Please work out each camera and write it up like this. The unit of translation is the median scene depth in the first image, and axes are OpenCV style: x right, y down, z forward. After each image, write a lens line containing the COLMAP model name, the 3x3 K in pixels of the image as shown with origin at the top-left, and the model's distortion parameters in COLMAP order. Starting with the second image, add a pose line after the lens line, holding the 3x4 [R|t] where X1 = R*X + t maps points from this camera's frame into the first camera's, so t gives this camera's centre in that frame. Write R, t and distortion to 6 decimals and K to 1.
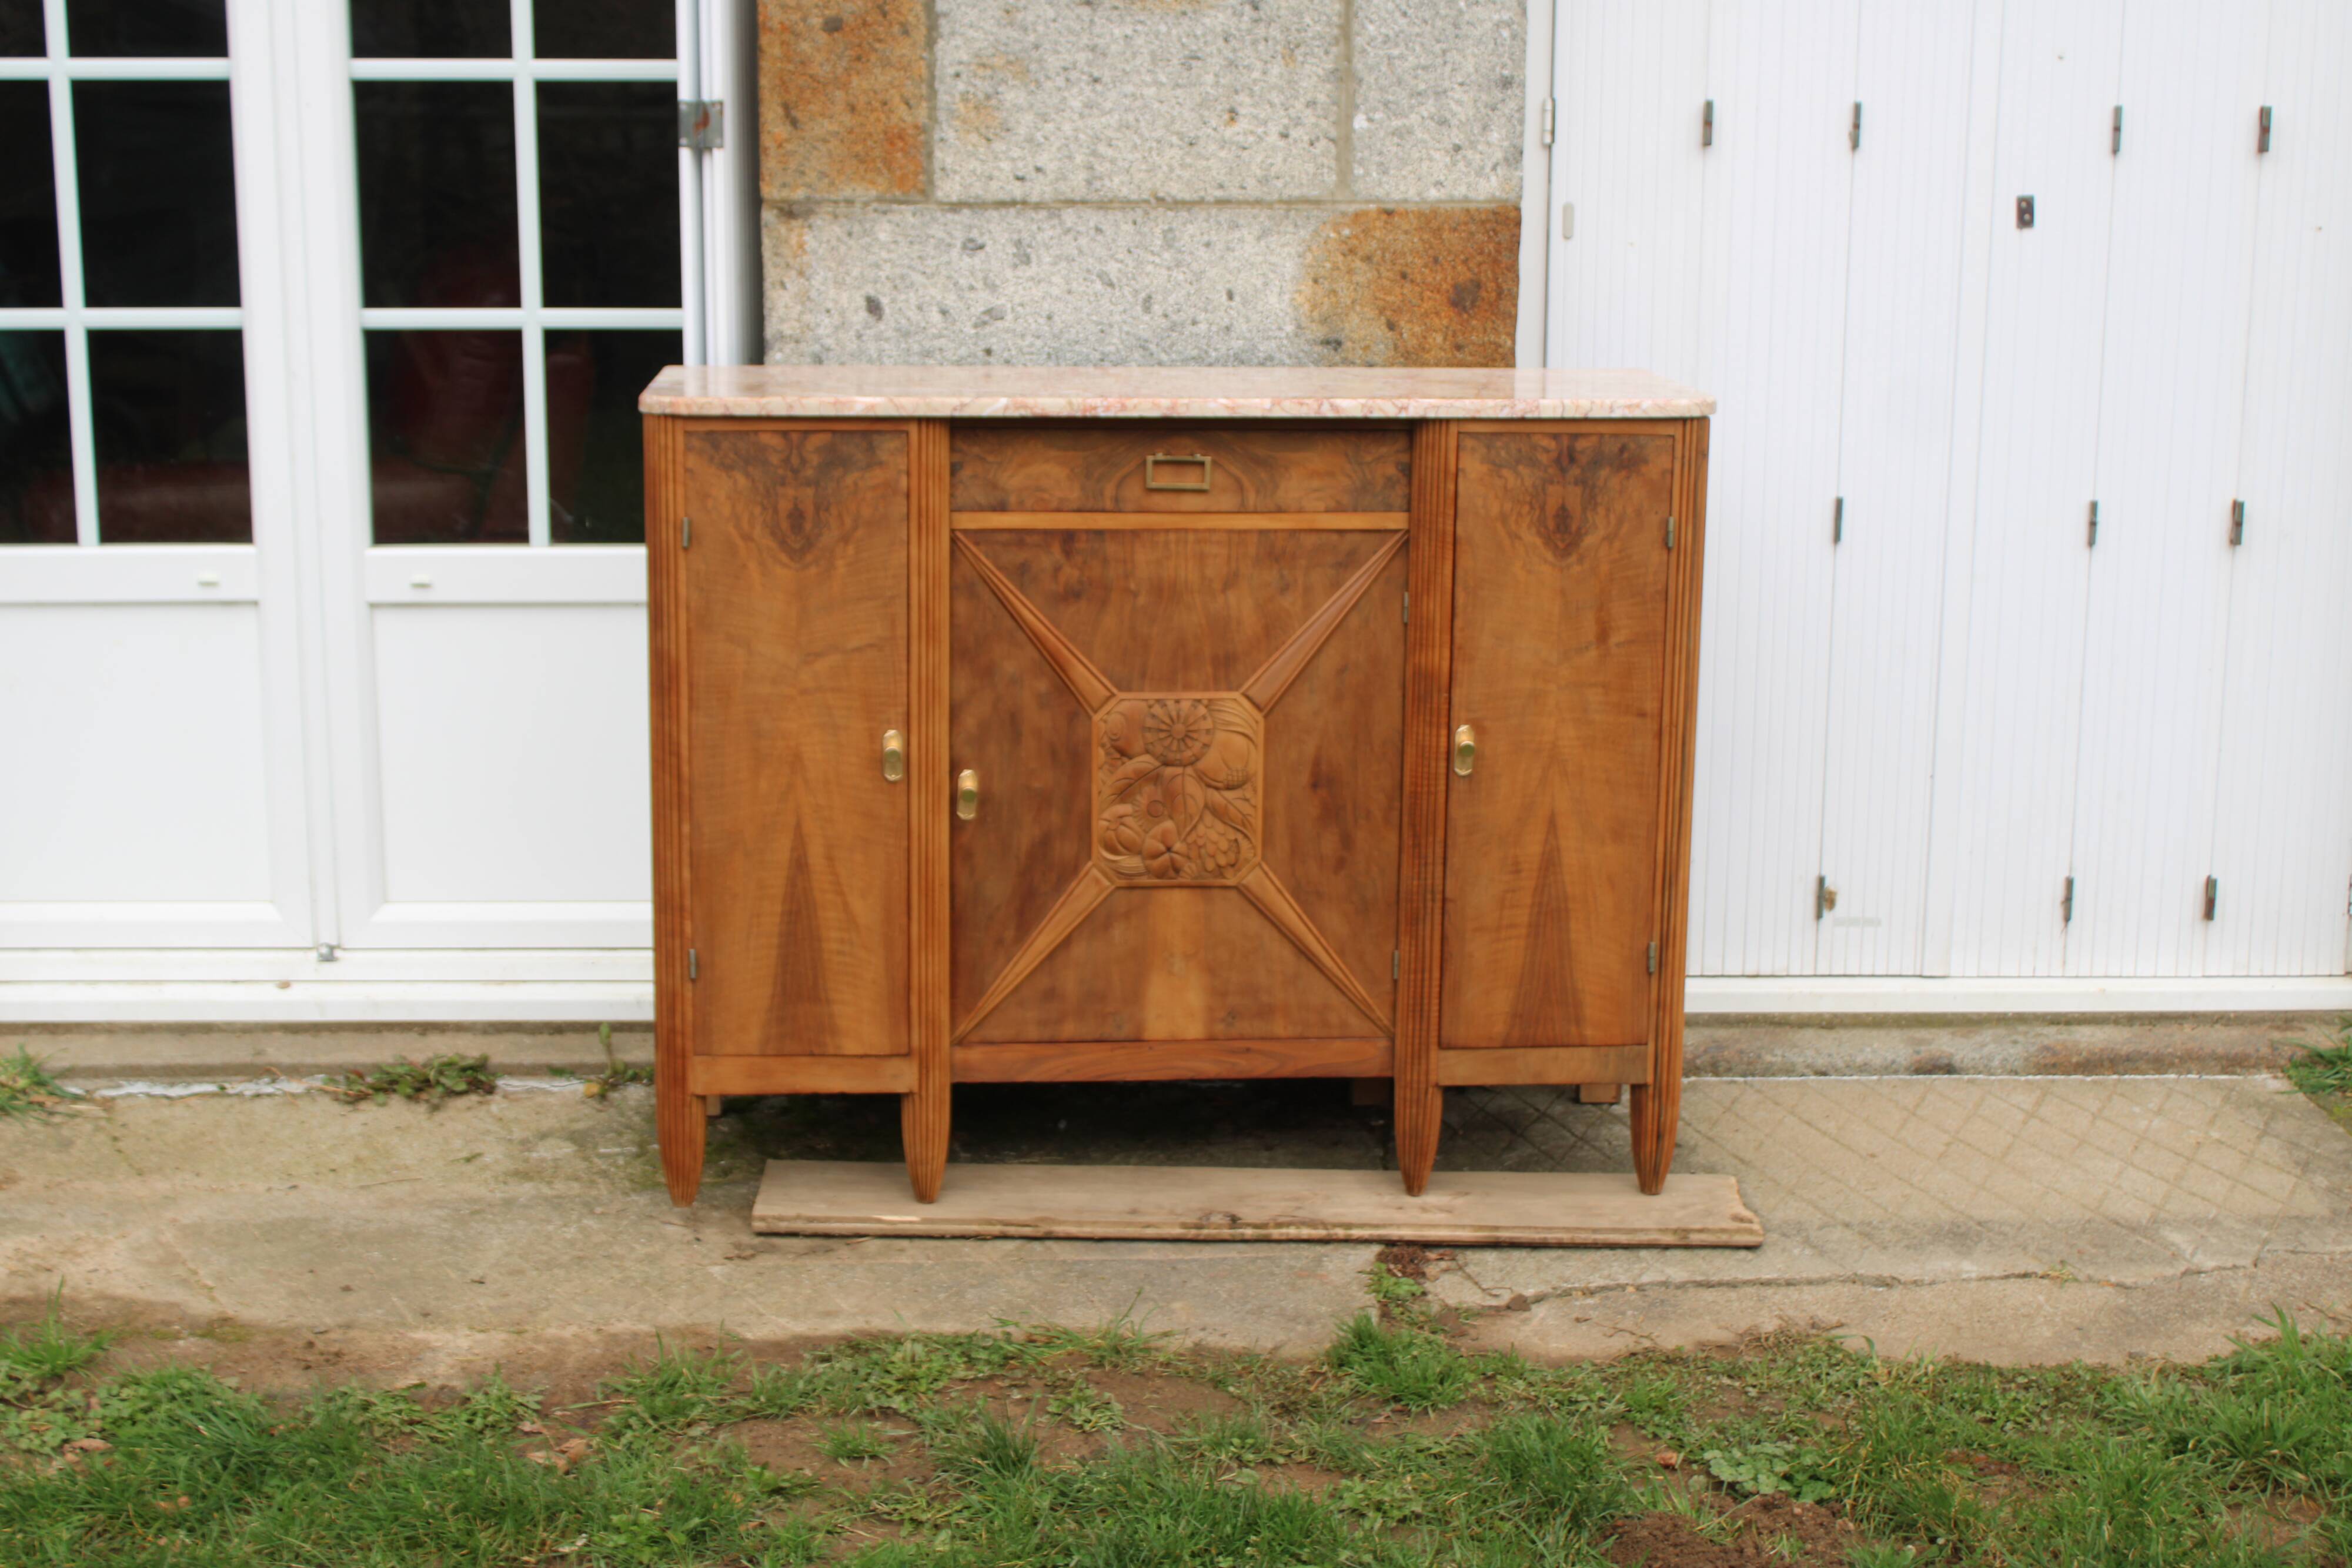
lens RADIAL K [[3349.5, 0, 1148.8], [0, 3349.5, 751.2], [0, 0, 1]] dist [-0.057279, 0.143076]
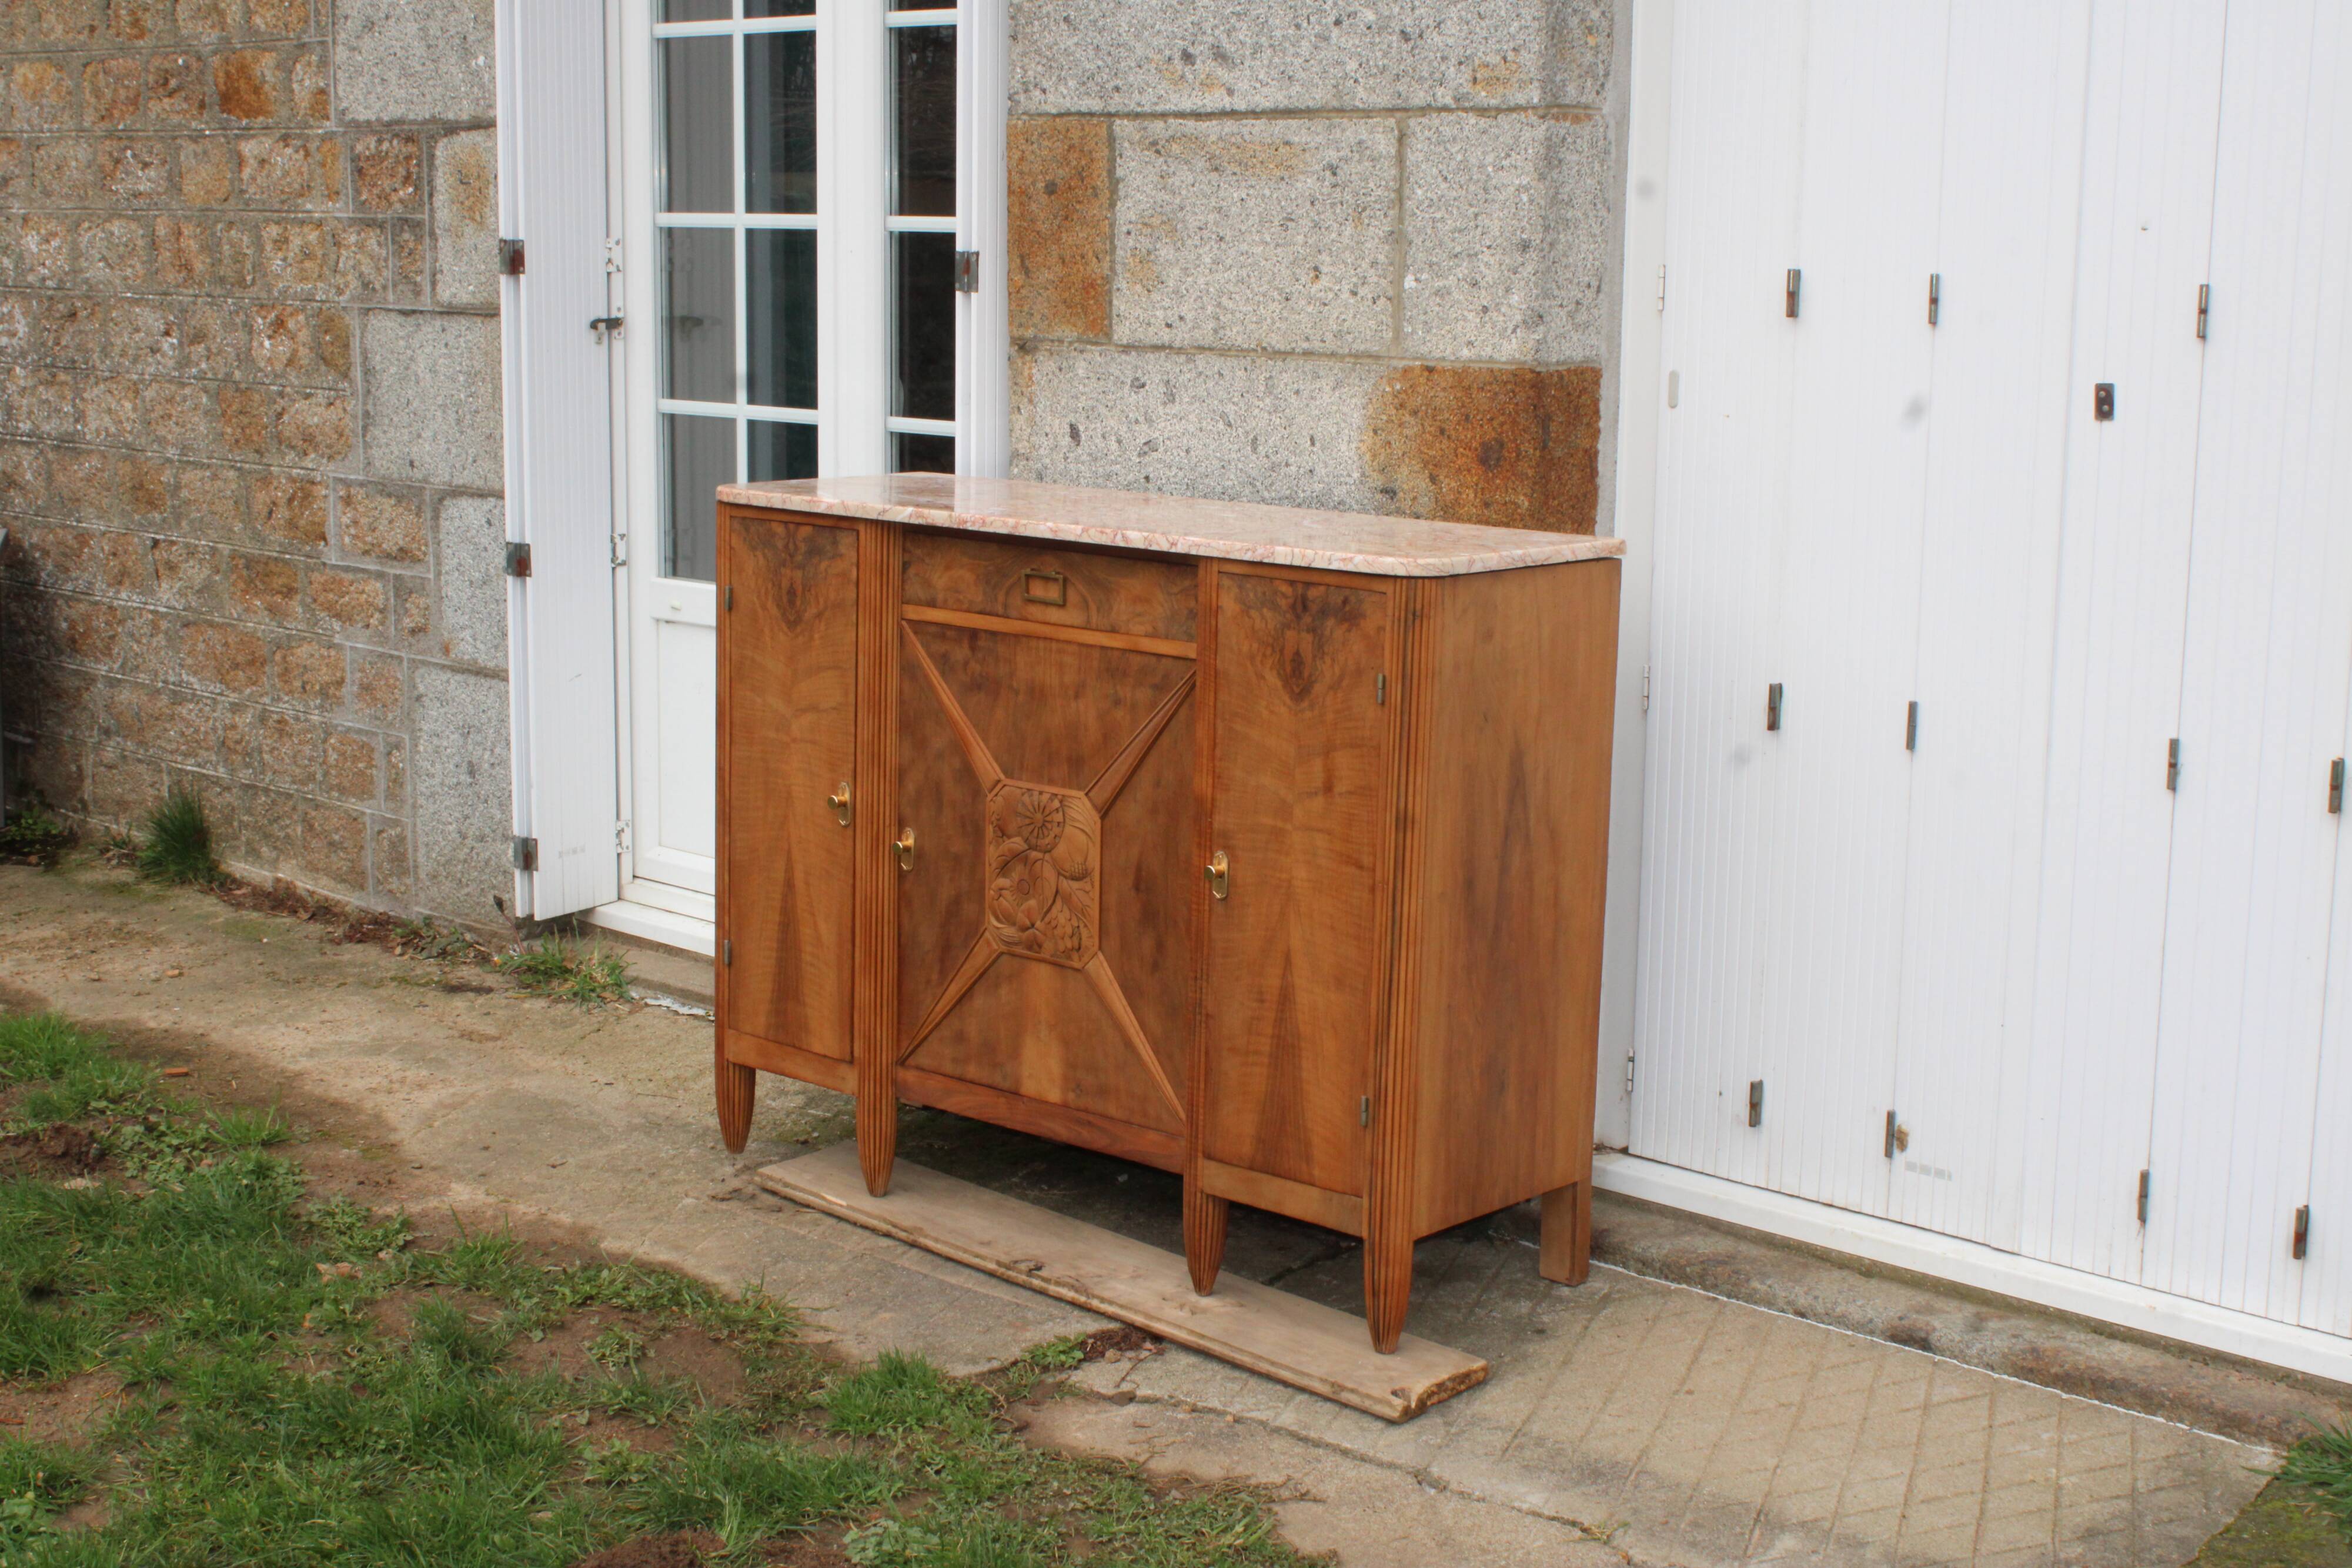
lens RADIAL K [[3151.9, 0, 1172.8], [0, 3151.9, 762.7], [0, 0, 1]] dist [-0.066352, 0.080991]
pose [[0.714637, 0.125512, -0.688143, 0.736821], [-0.152927, 0.988006, 0.021390, -0.052322], [0.682574, 0.089950, 0.725260, 0.264575]]
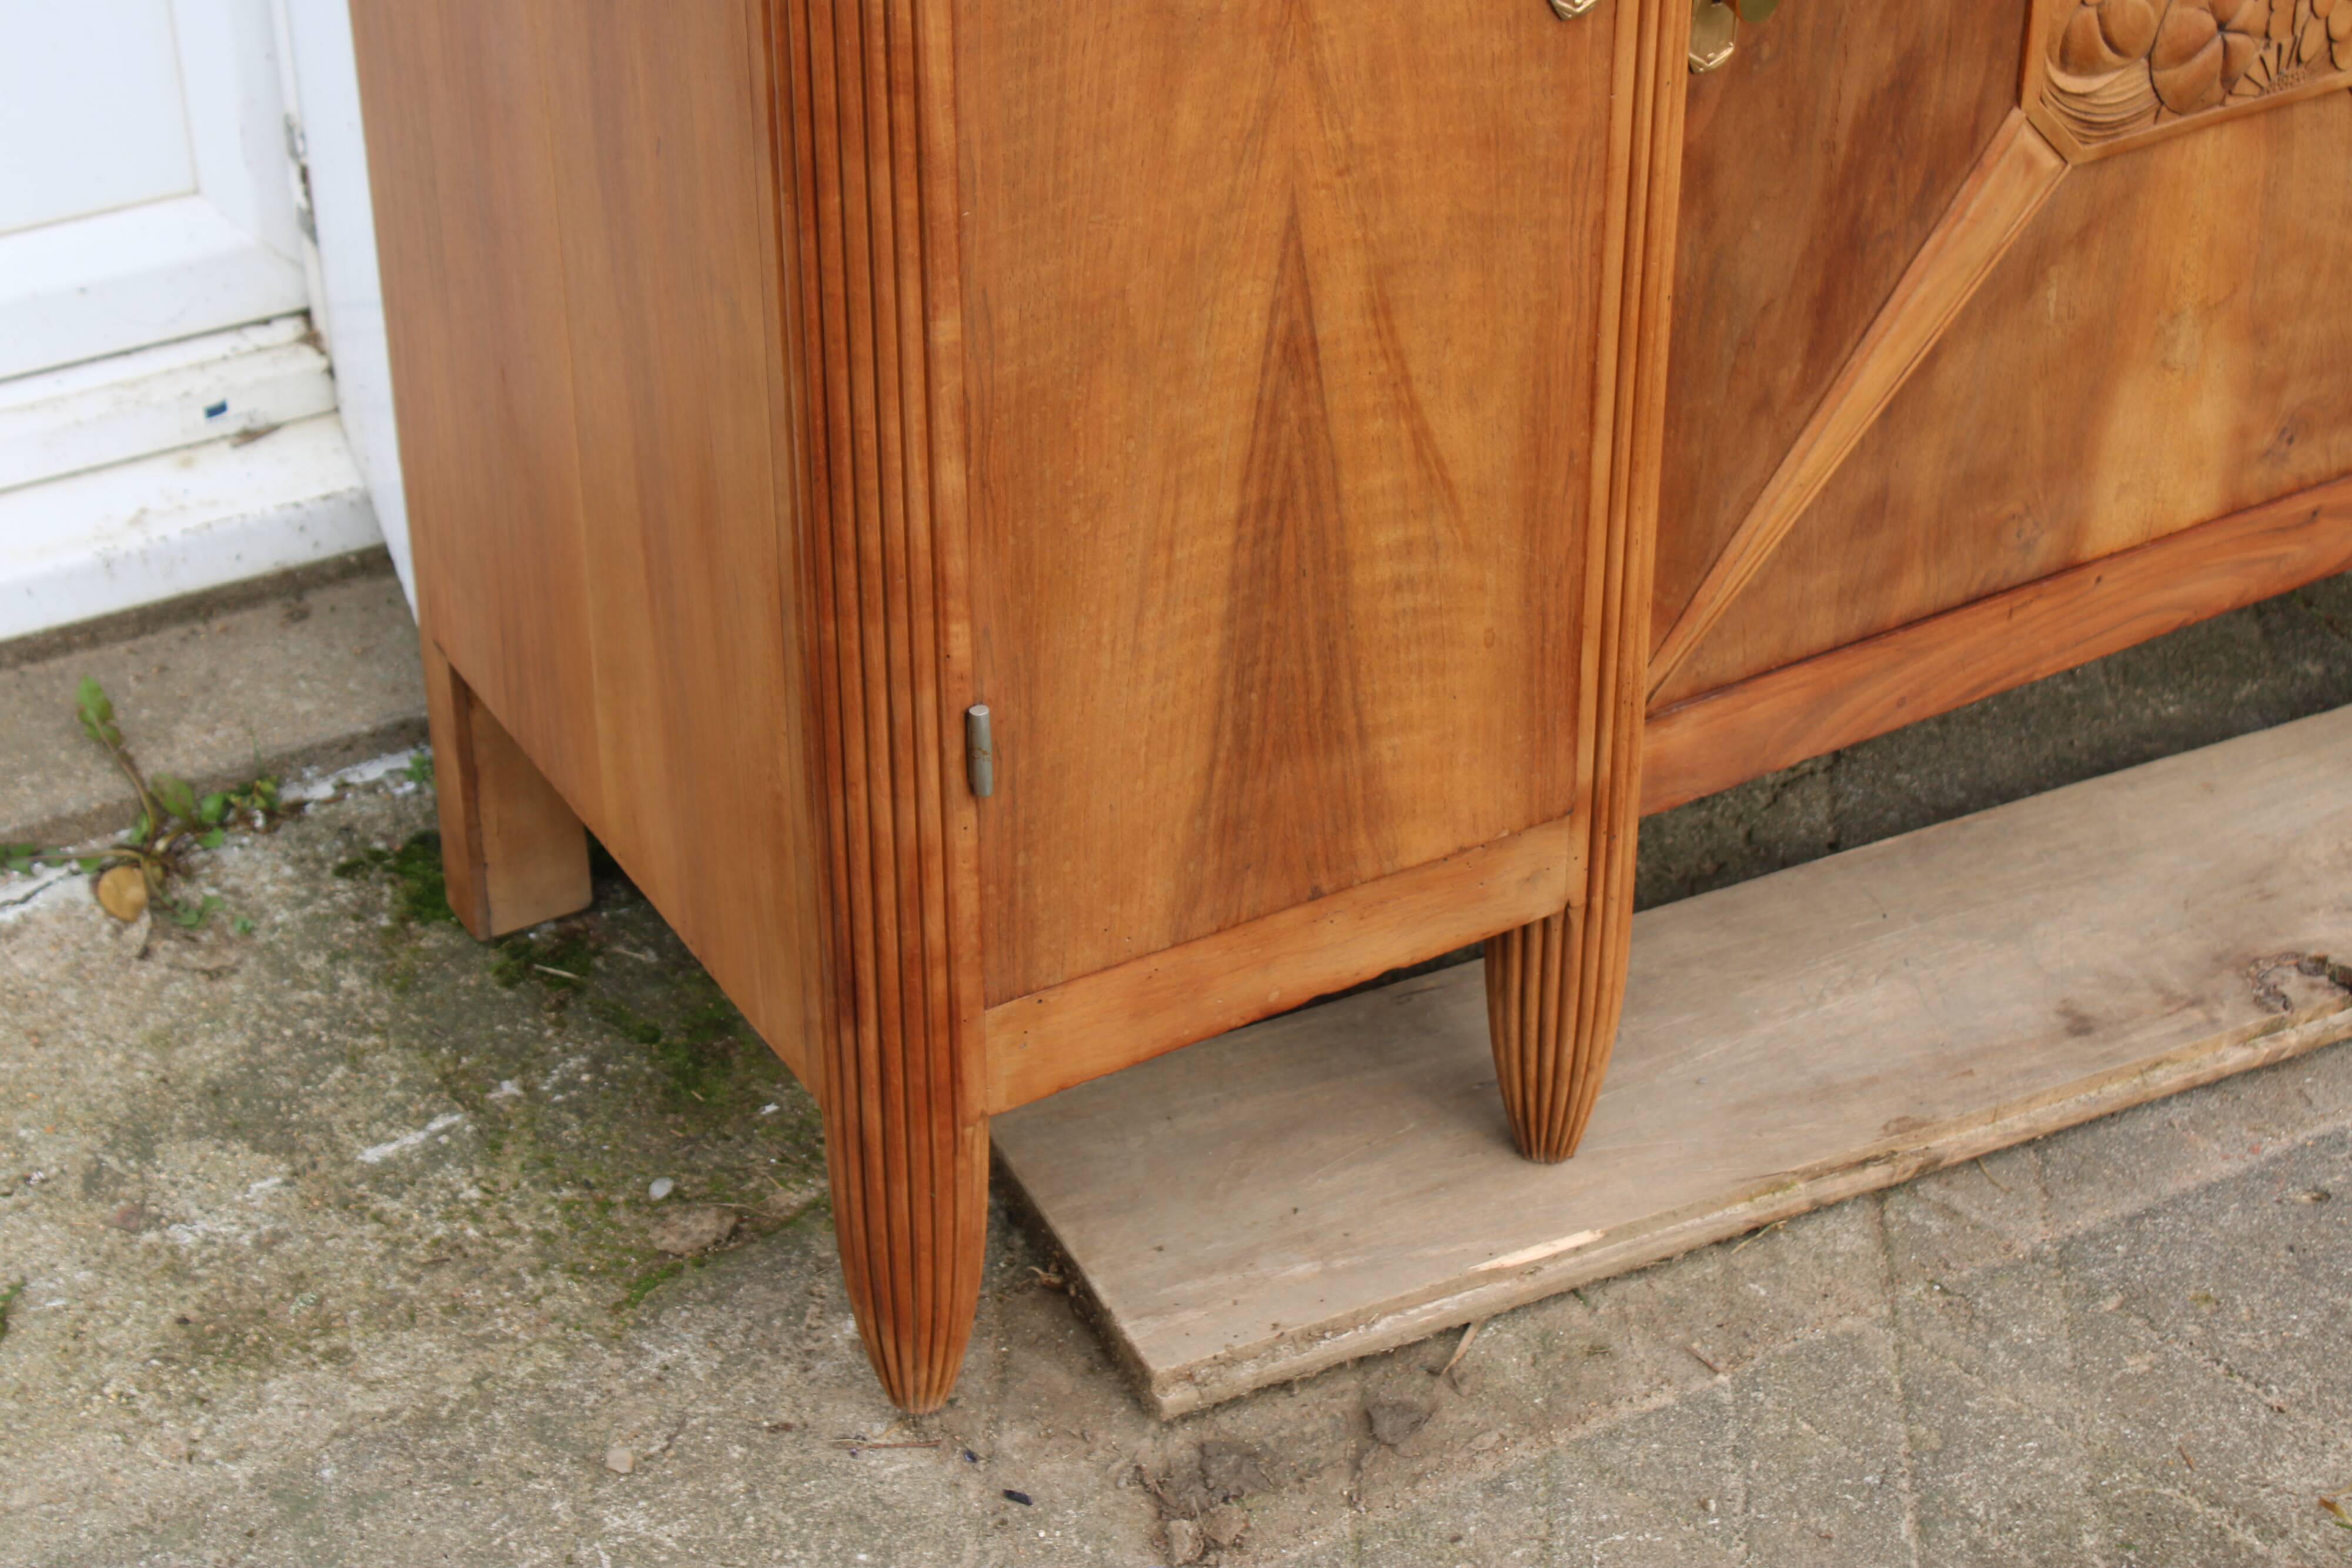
lens RADIAL K [[4553.2, 0, 1176.0], [0, 4553.2, 784.0], [0, 0, 1]] dist [0.010149, 0.214484]
pose [[0.897870, -0.254207, 0.359456, -0.256448], [0.095443, 0.909434, 0.404747, -0.090008], [-0.429791, -0.329102, 0.840816, 0.637466]]
